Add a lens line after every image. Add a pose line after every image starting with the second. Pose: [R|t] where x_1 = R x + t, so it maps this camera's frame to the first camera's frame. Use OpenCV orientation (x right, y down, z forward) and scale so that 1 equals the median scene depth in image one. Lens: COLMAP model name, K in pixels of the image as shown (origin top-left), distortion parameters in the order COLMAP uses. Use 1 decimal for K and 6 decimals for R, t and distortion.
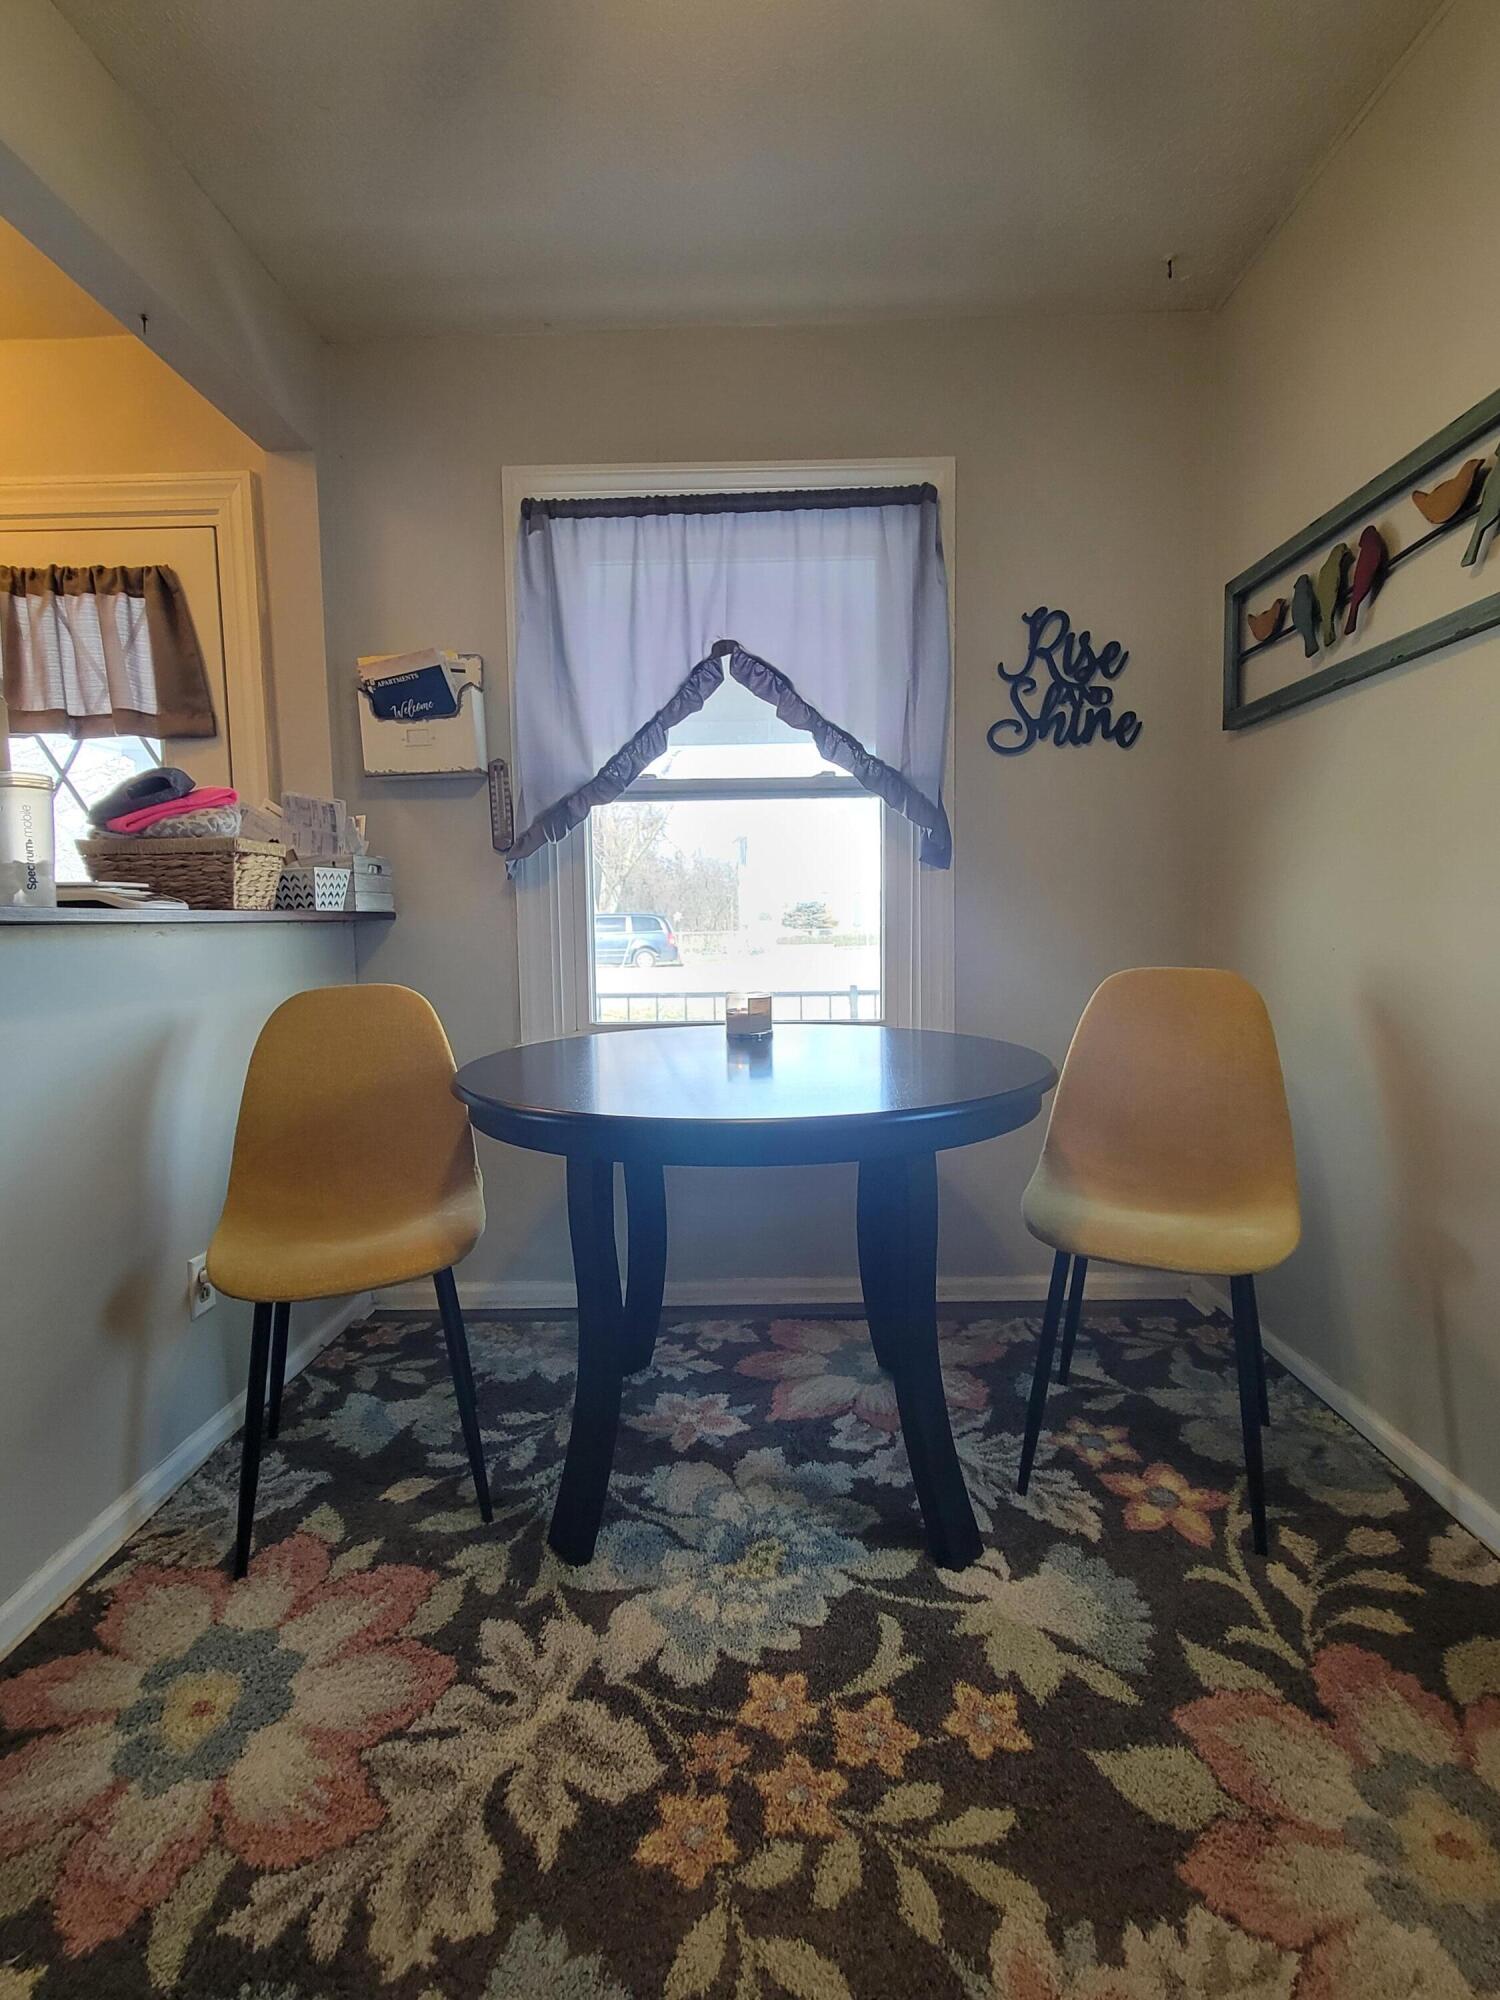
lens RADIAL K [[946.7, 0, 749.5], [0, 946.7, 994.9], [0, 0, 1]] dist [0.009523, -0.004695]
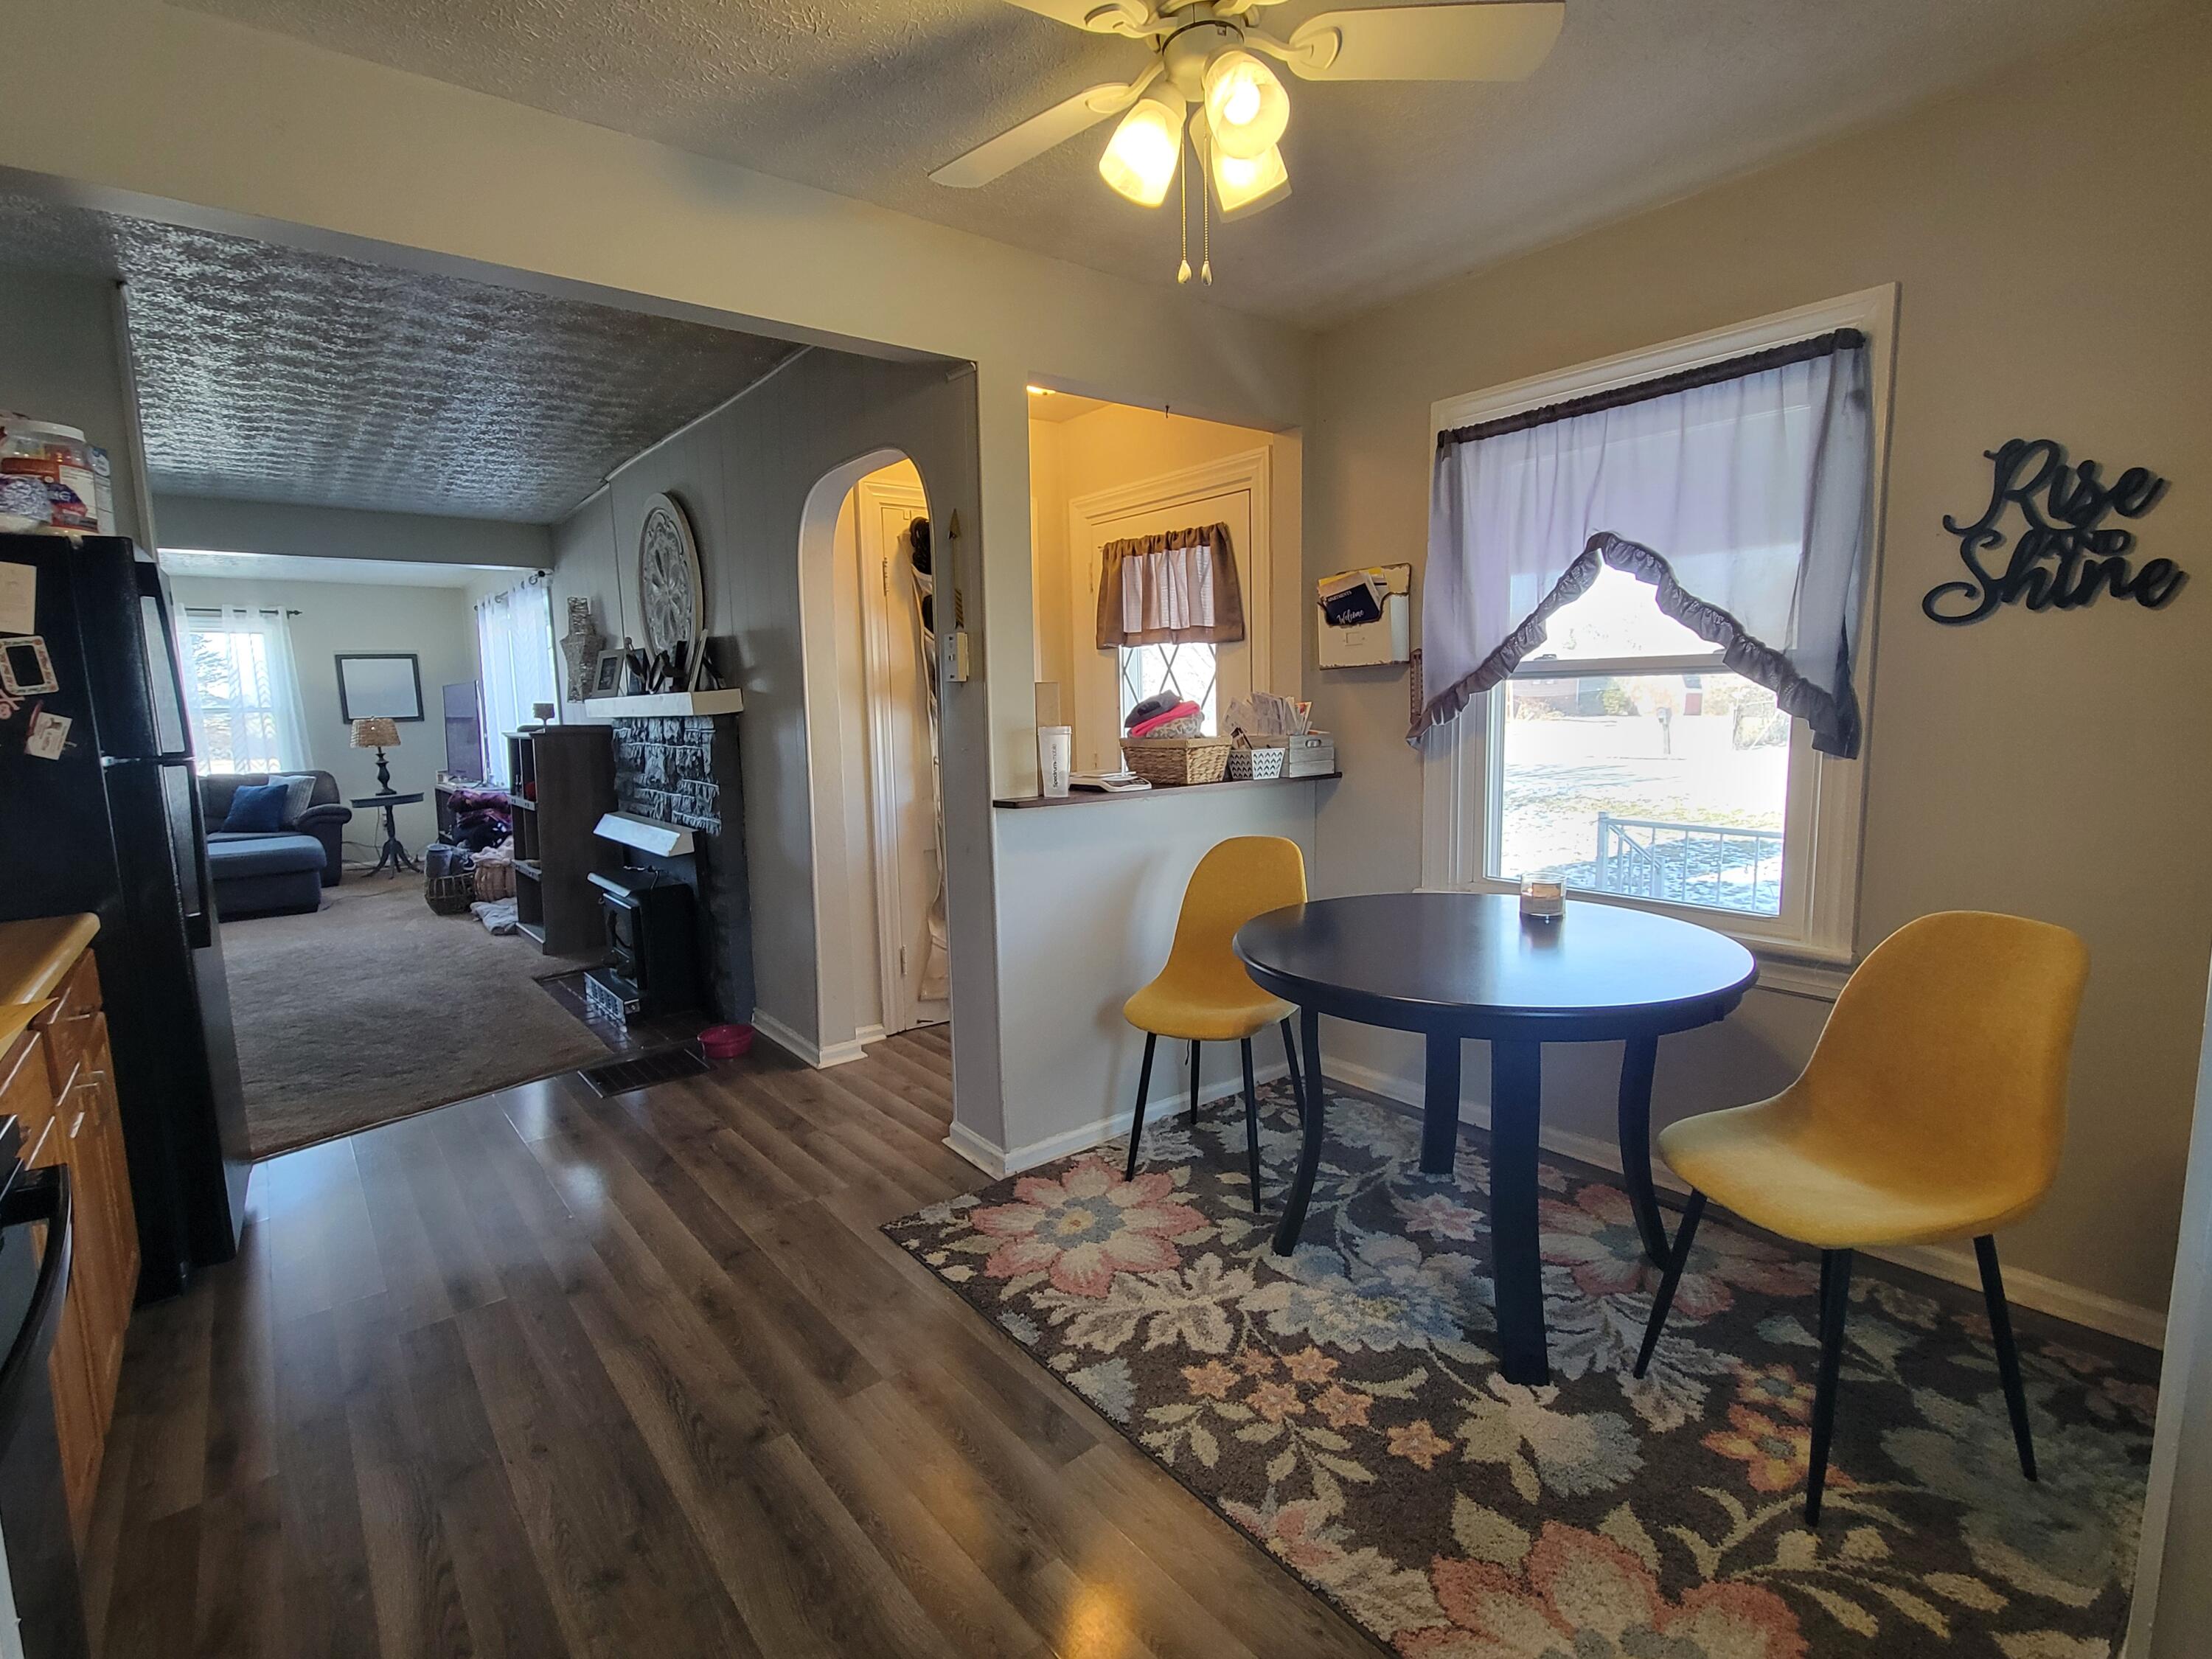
lens RADIAL K [[1047.0, 0, 1100.1], [0, 1047.0, 830.8], [0, 0, 1]] dist [0.009523, -0.004695]
pose [[0.640399, 0.099306, -0.761595, 0.716713], [-0.050511, 0.994905, 0.087255, -0.164113], [0.766380, -0.017409, 0.642152, -0.224586]]
